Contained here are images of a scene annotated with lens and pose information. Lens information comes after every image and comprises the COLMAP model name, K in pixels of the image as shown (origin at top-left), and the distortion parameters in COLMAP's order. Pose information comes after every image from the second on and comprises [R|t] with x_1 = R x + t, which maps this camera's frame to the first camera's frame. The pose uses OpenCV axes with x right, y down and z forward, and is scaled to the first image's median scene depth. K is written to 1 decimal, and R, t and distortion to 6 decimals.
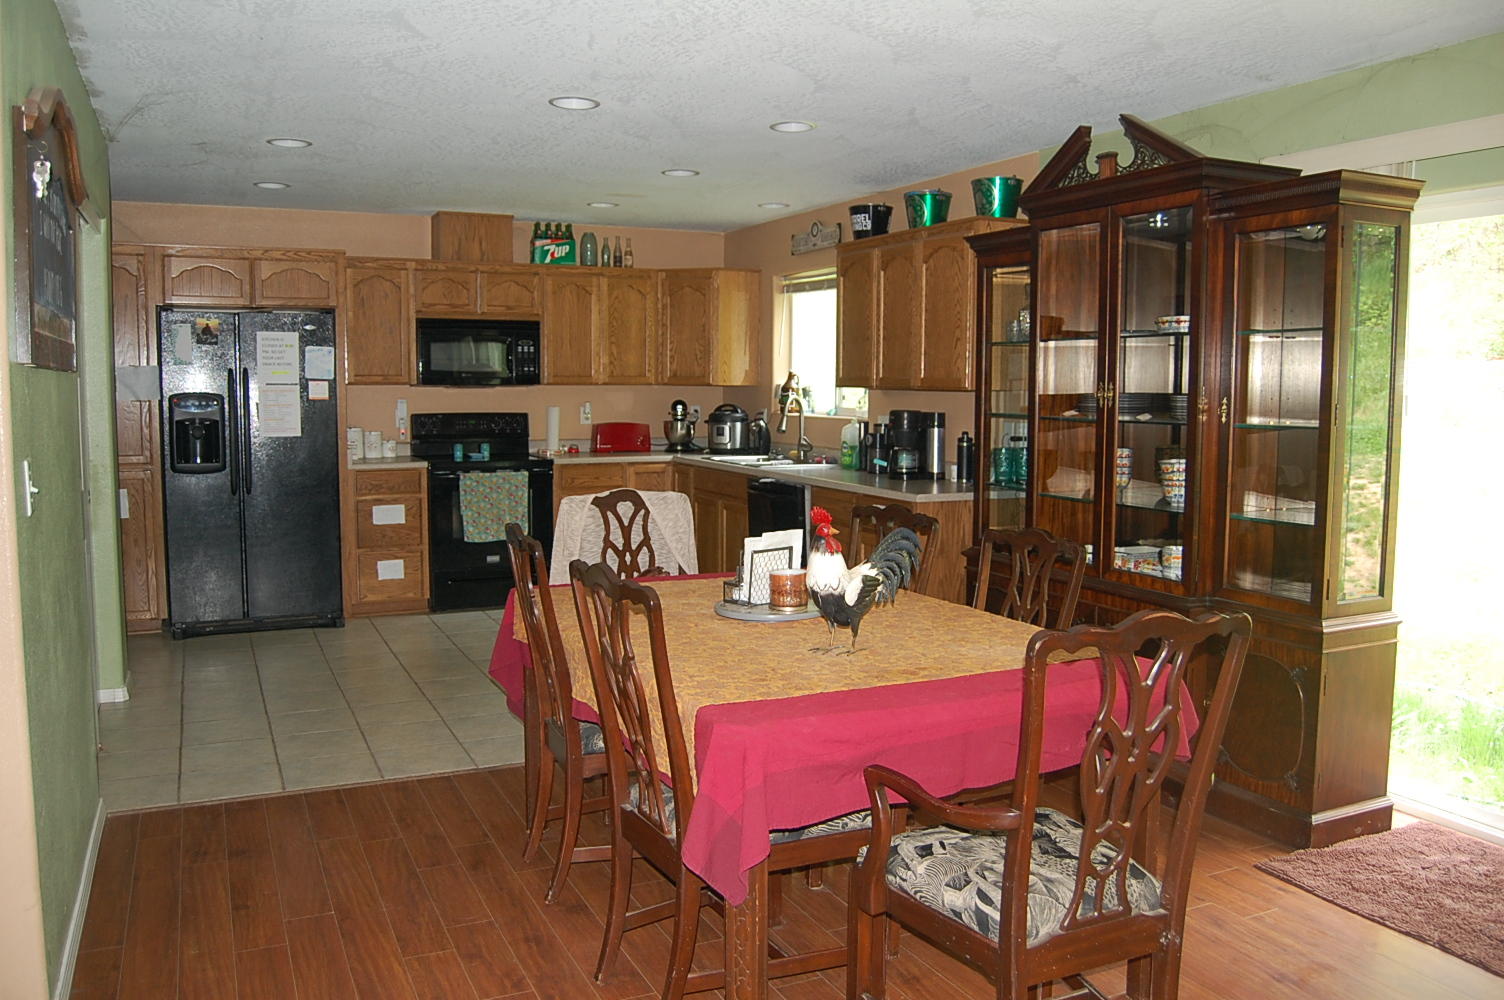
lens RADIAL K [[1174.9, 0, 752.0], [0, 1174.9, 500.0], [0, 0, 1]] dist [-0.094307, 0.034087]
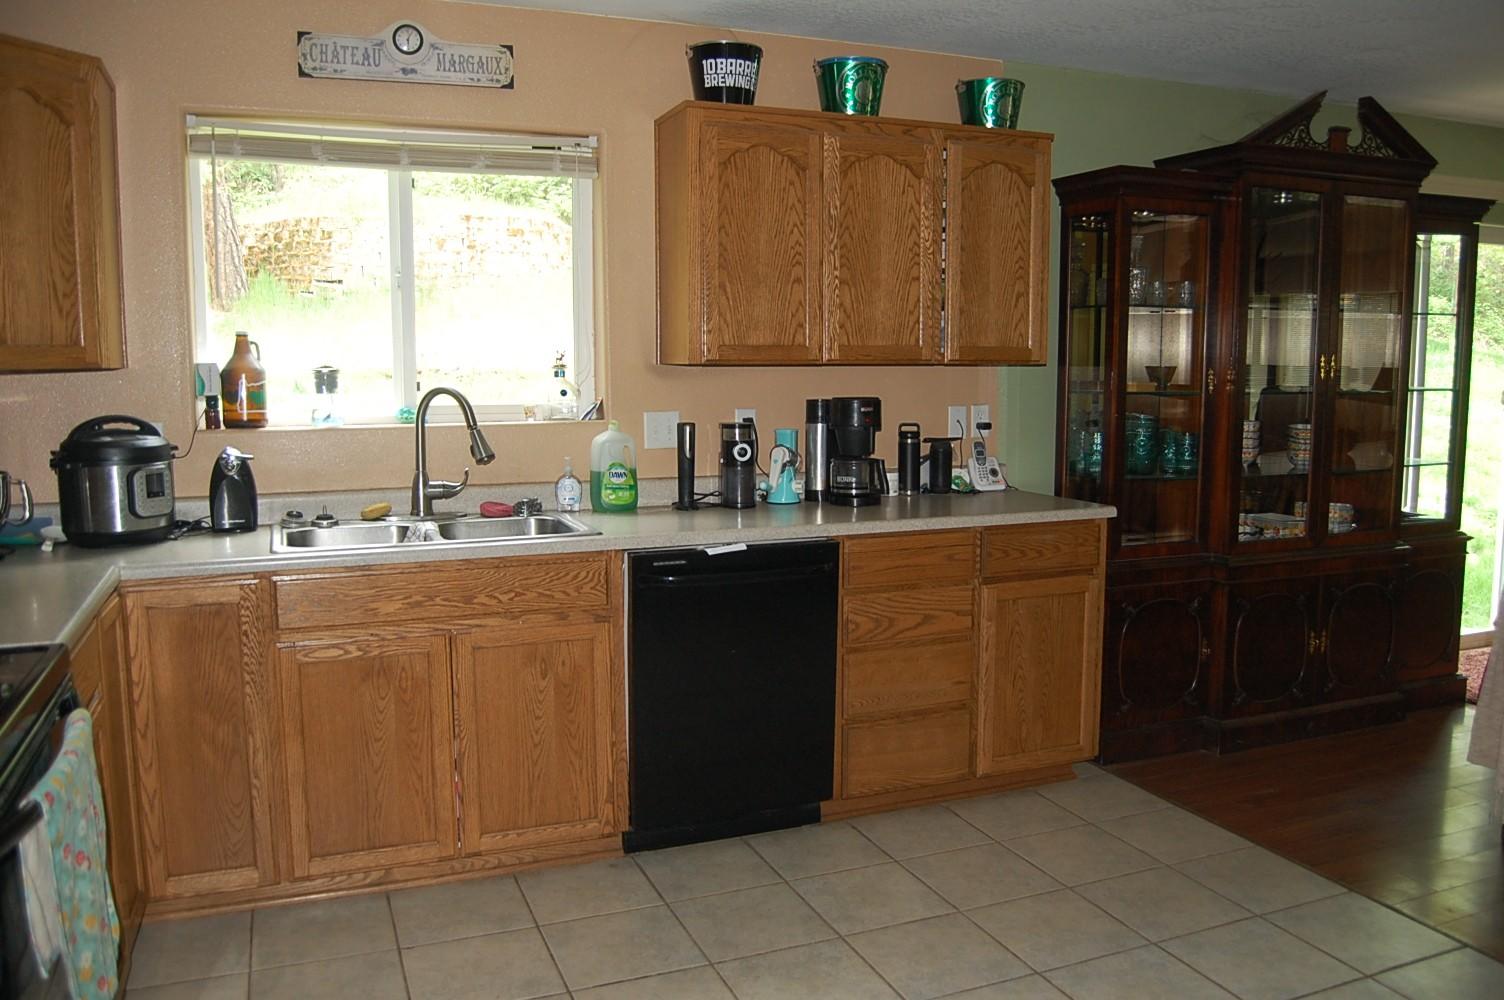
lens RADIAL K [[1183.1, 0, 752.0], [0, 1183.1, 500.0], [0, 0, 1]] dist [-0.108165, 0.046828]
pose [[0.045208, -0.125791, 0.991026, -0.515916], [0.102471, 0.987391, 0.120655, -0.105435], [-0.993708, 0.096097, 0.057528, 1.027958]]
